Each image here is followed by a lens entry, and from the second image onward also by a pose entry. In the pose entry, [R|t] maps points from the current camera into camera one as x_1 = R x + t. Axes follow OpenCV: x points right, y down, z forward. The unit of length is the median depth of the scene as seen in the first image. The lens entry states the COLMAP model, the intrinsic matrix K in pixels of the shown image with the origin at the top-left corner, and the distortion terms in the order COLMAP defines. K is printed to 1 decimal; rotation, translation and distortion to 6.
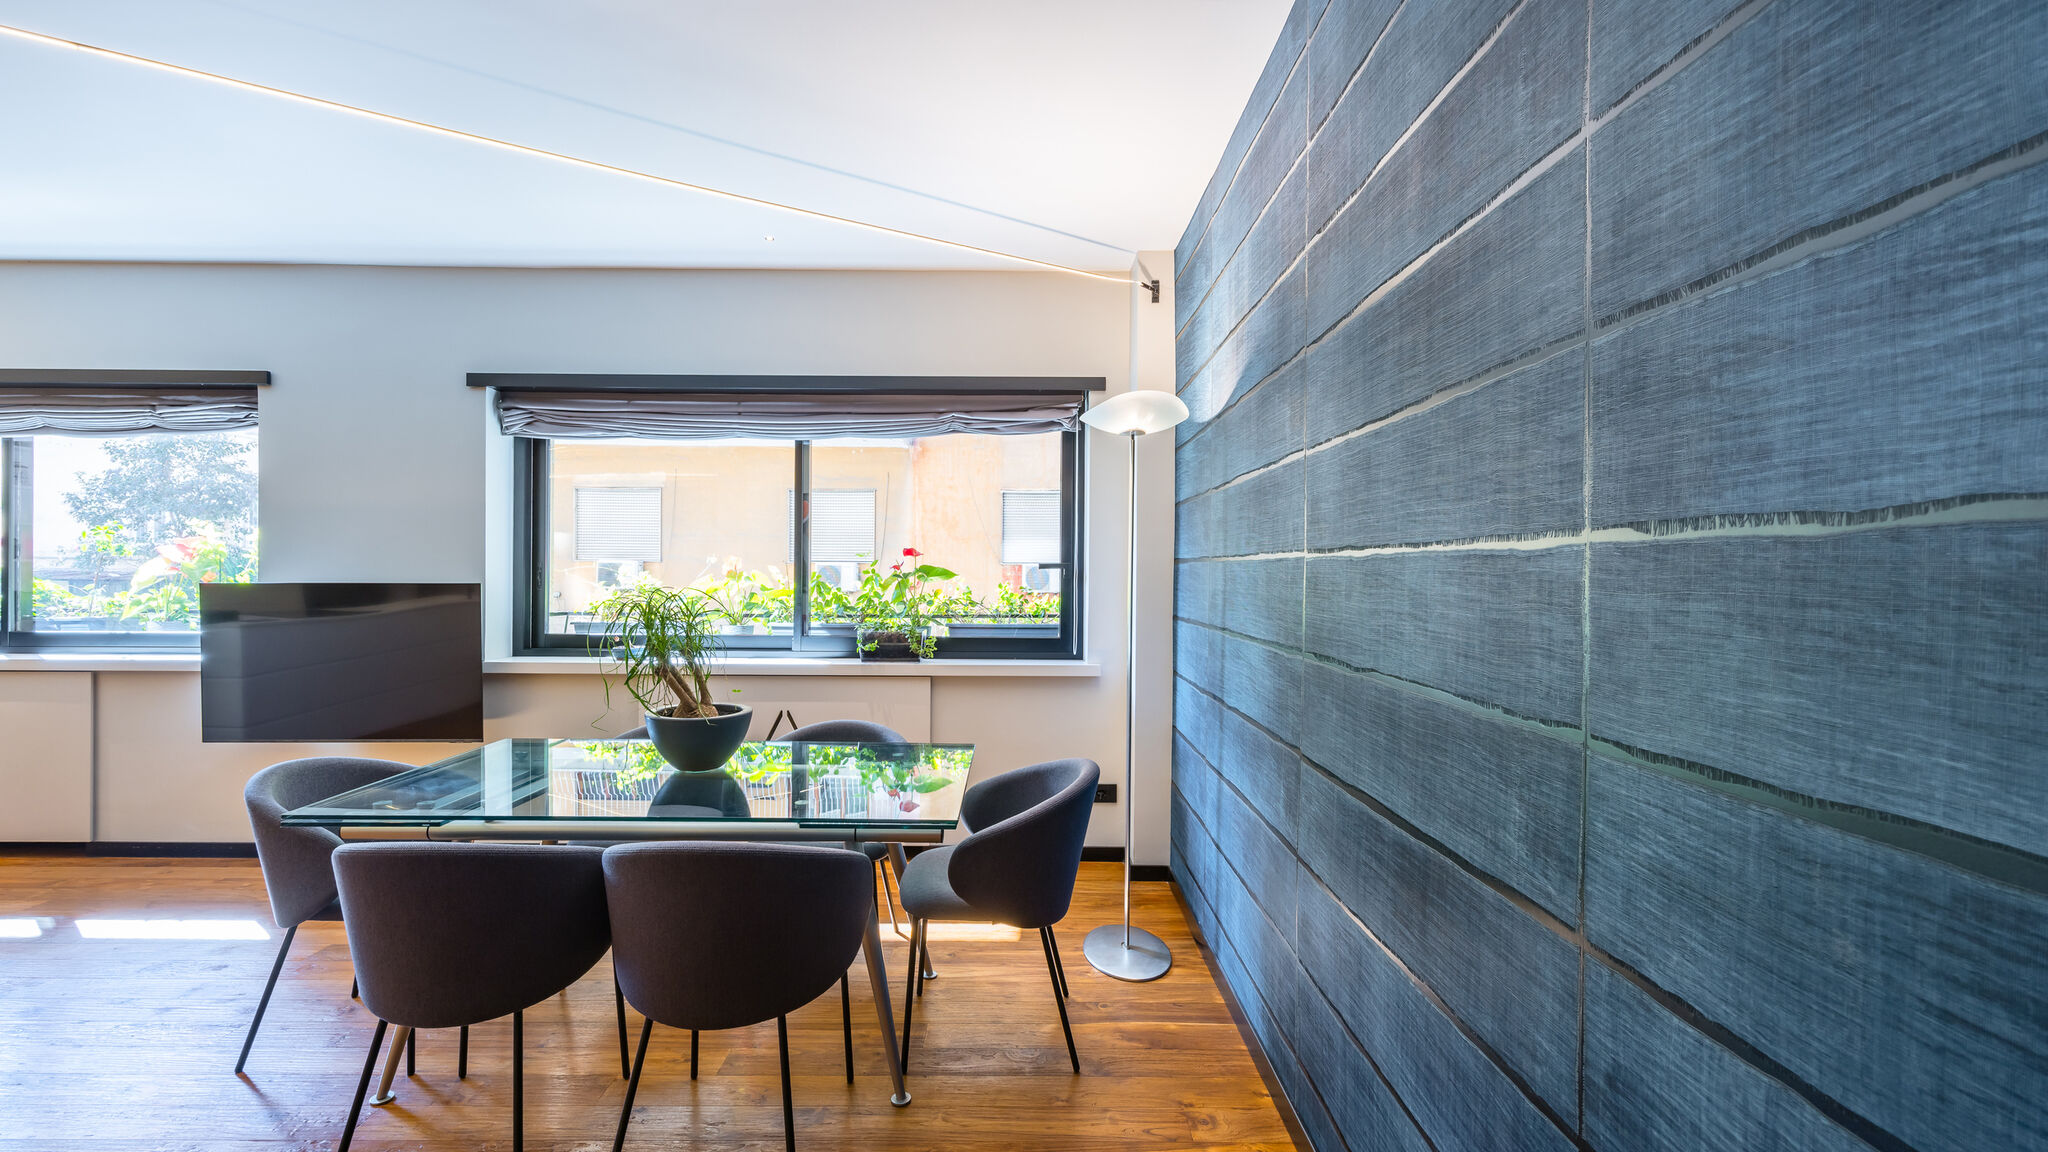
lens RADIAL K [[887.0, 0, 1007.8], [0, 887.0, 577.1], [0, 0, 1]] dist [0.007217, -0.000220]
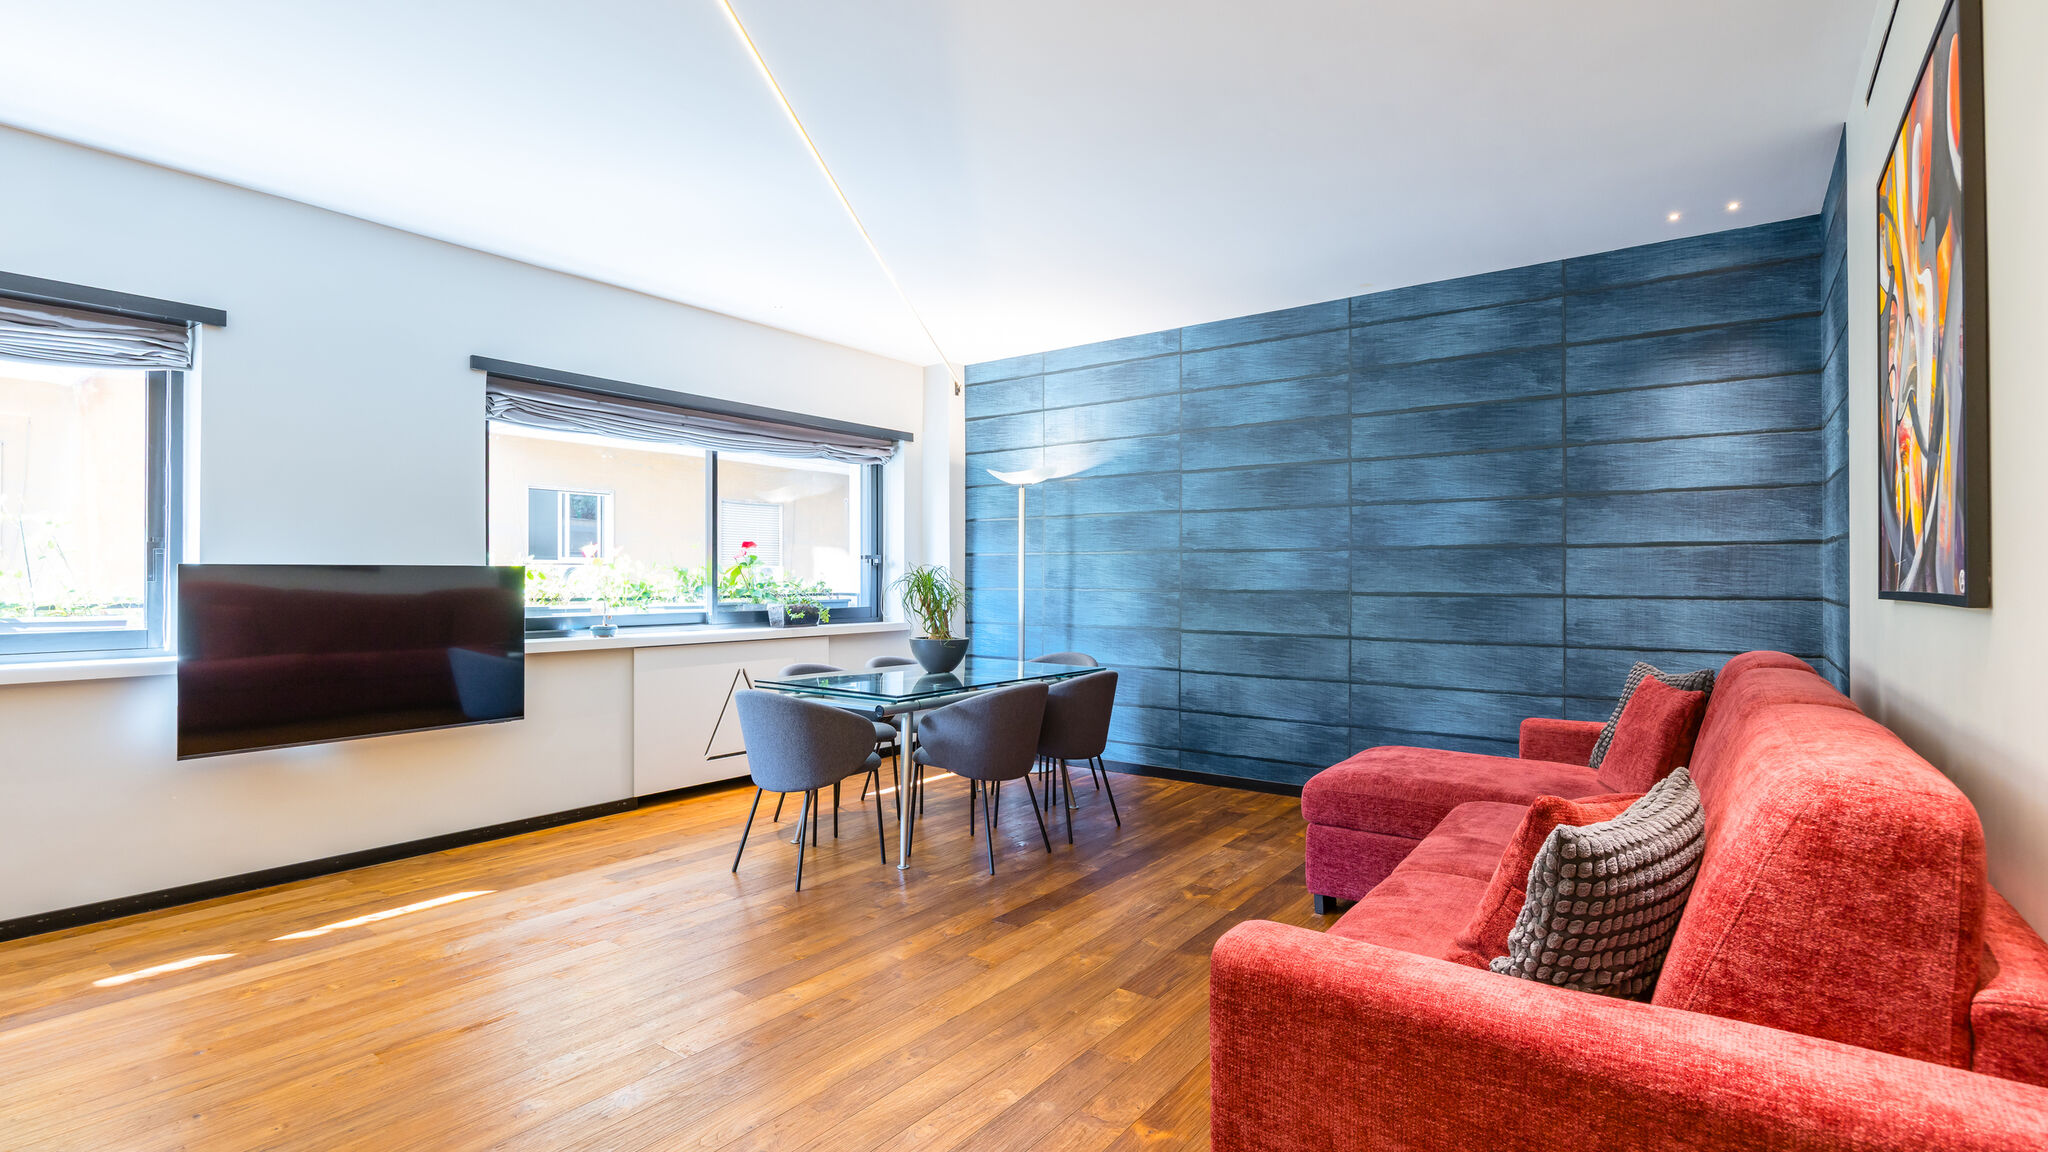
lens RADIAL K [[969.8, 0, 1024.0], [0, 969.8, 576.0], [0, 0, 1]] dist [0.000185, -0.000144]
pose [[0.573160, -0.001843, 0.819441, -1.942534], [0.004437, 0.999990, -0.000855, 0.036643], [-0.819431, 0.004126, 0.573162, -0.203976]]
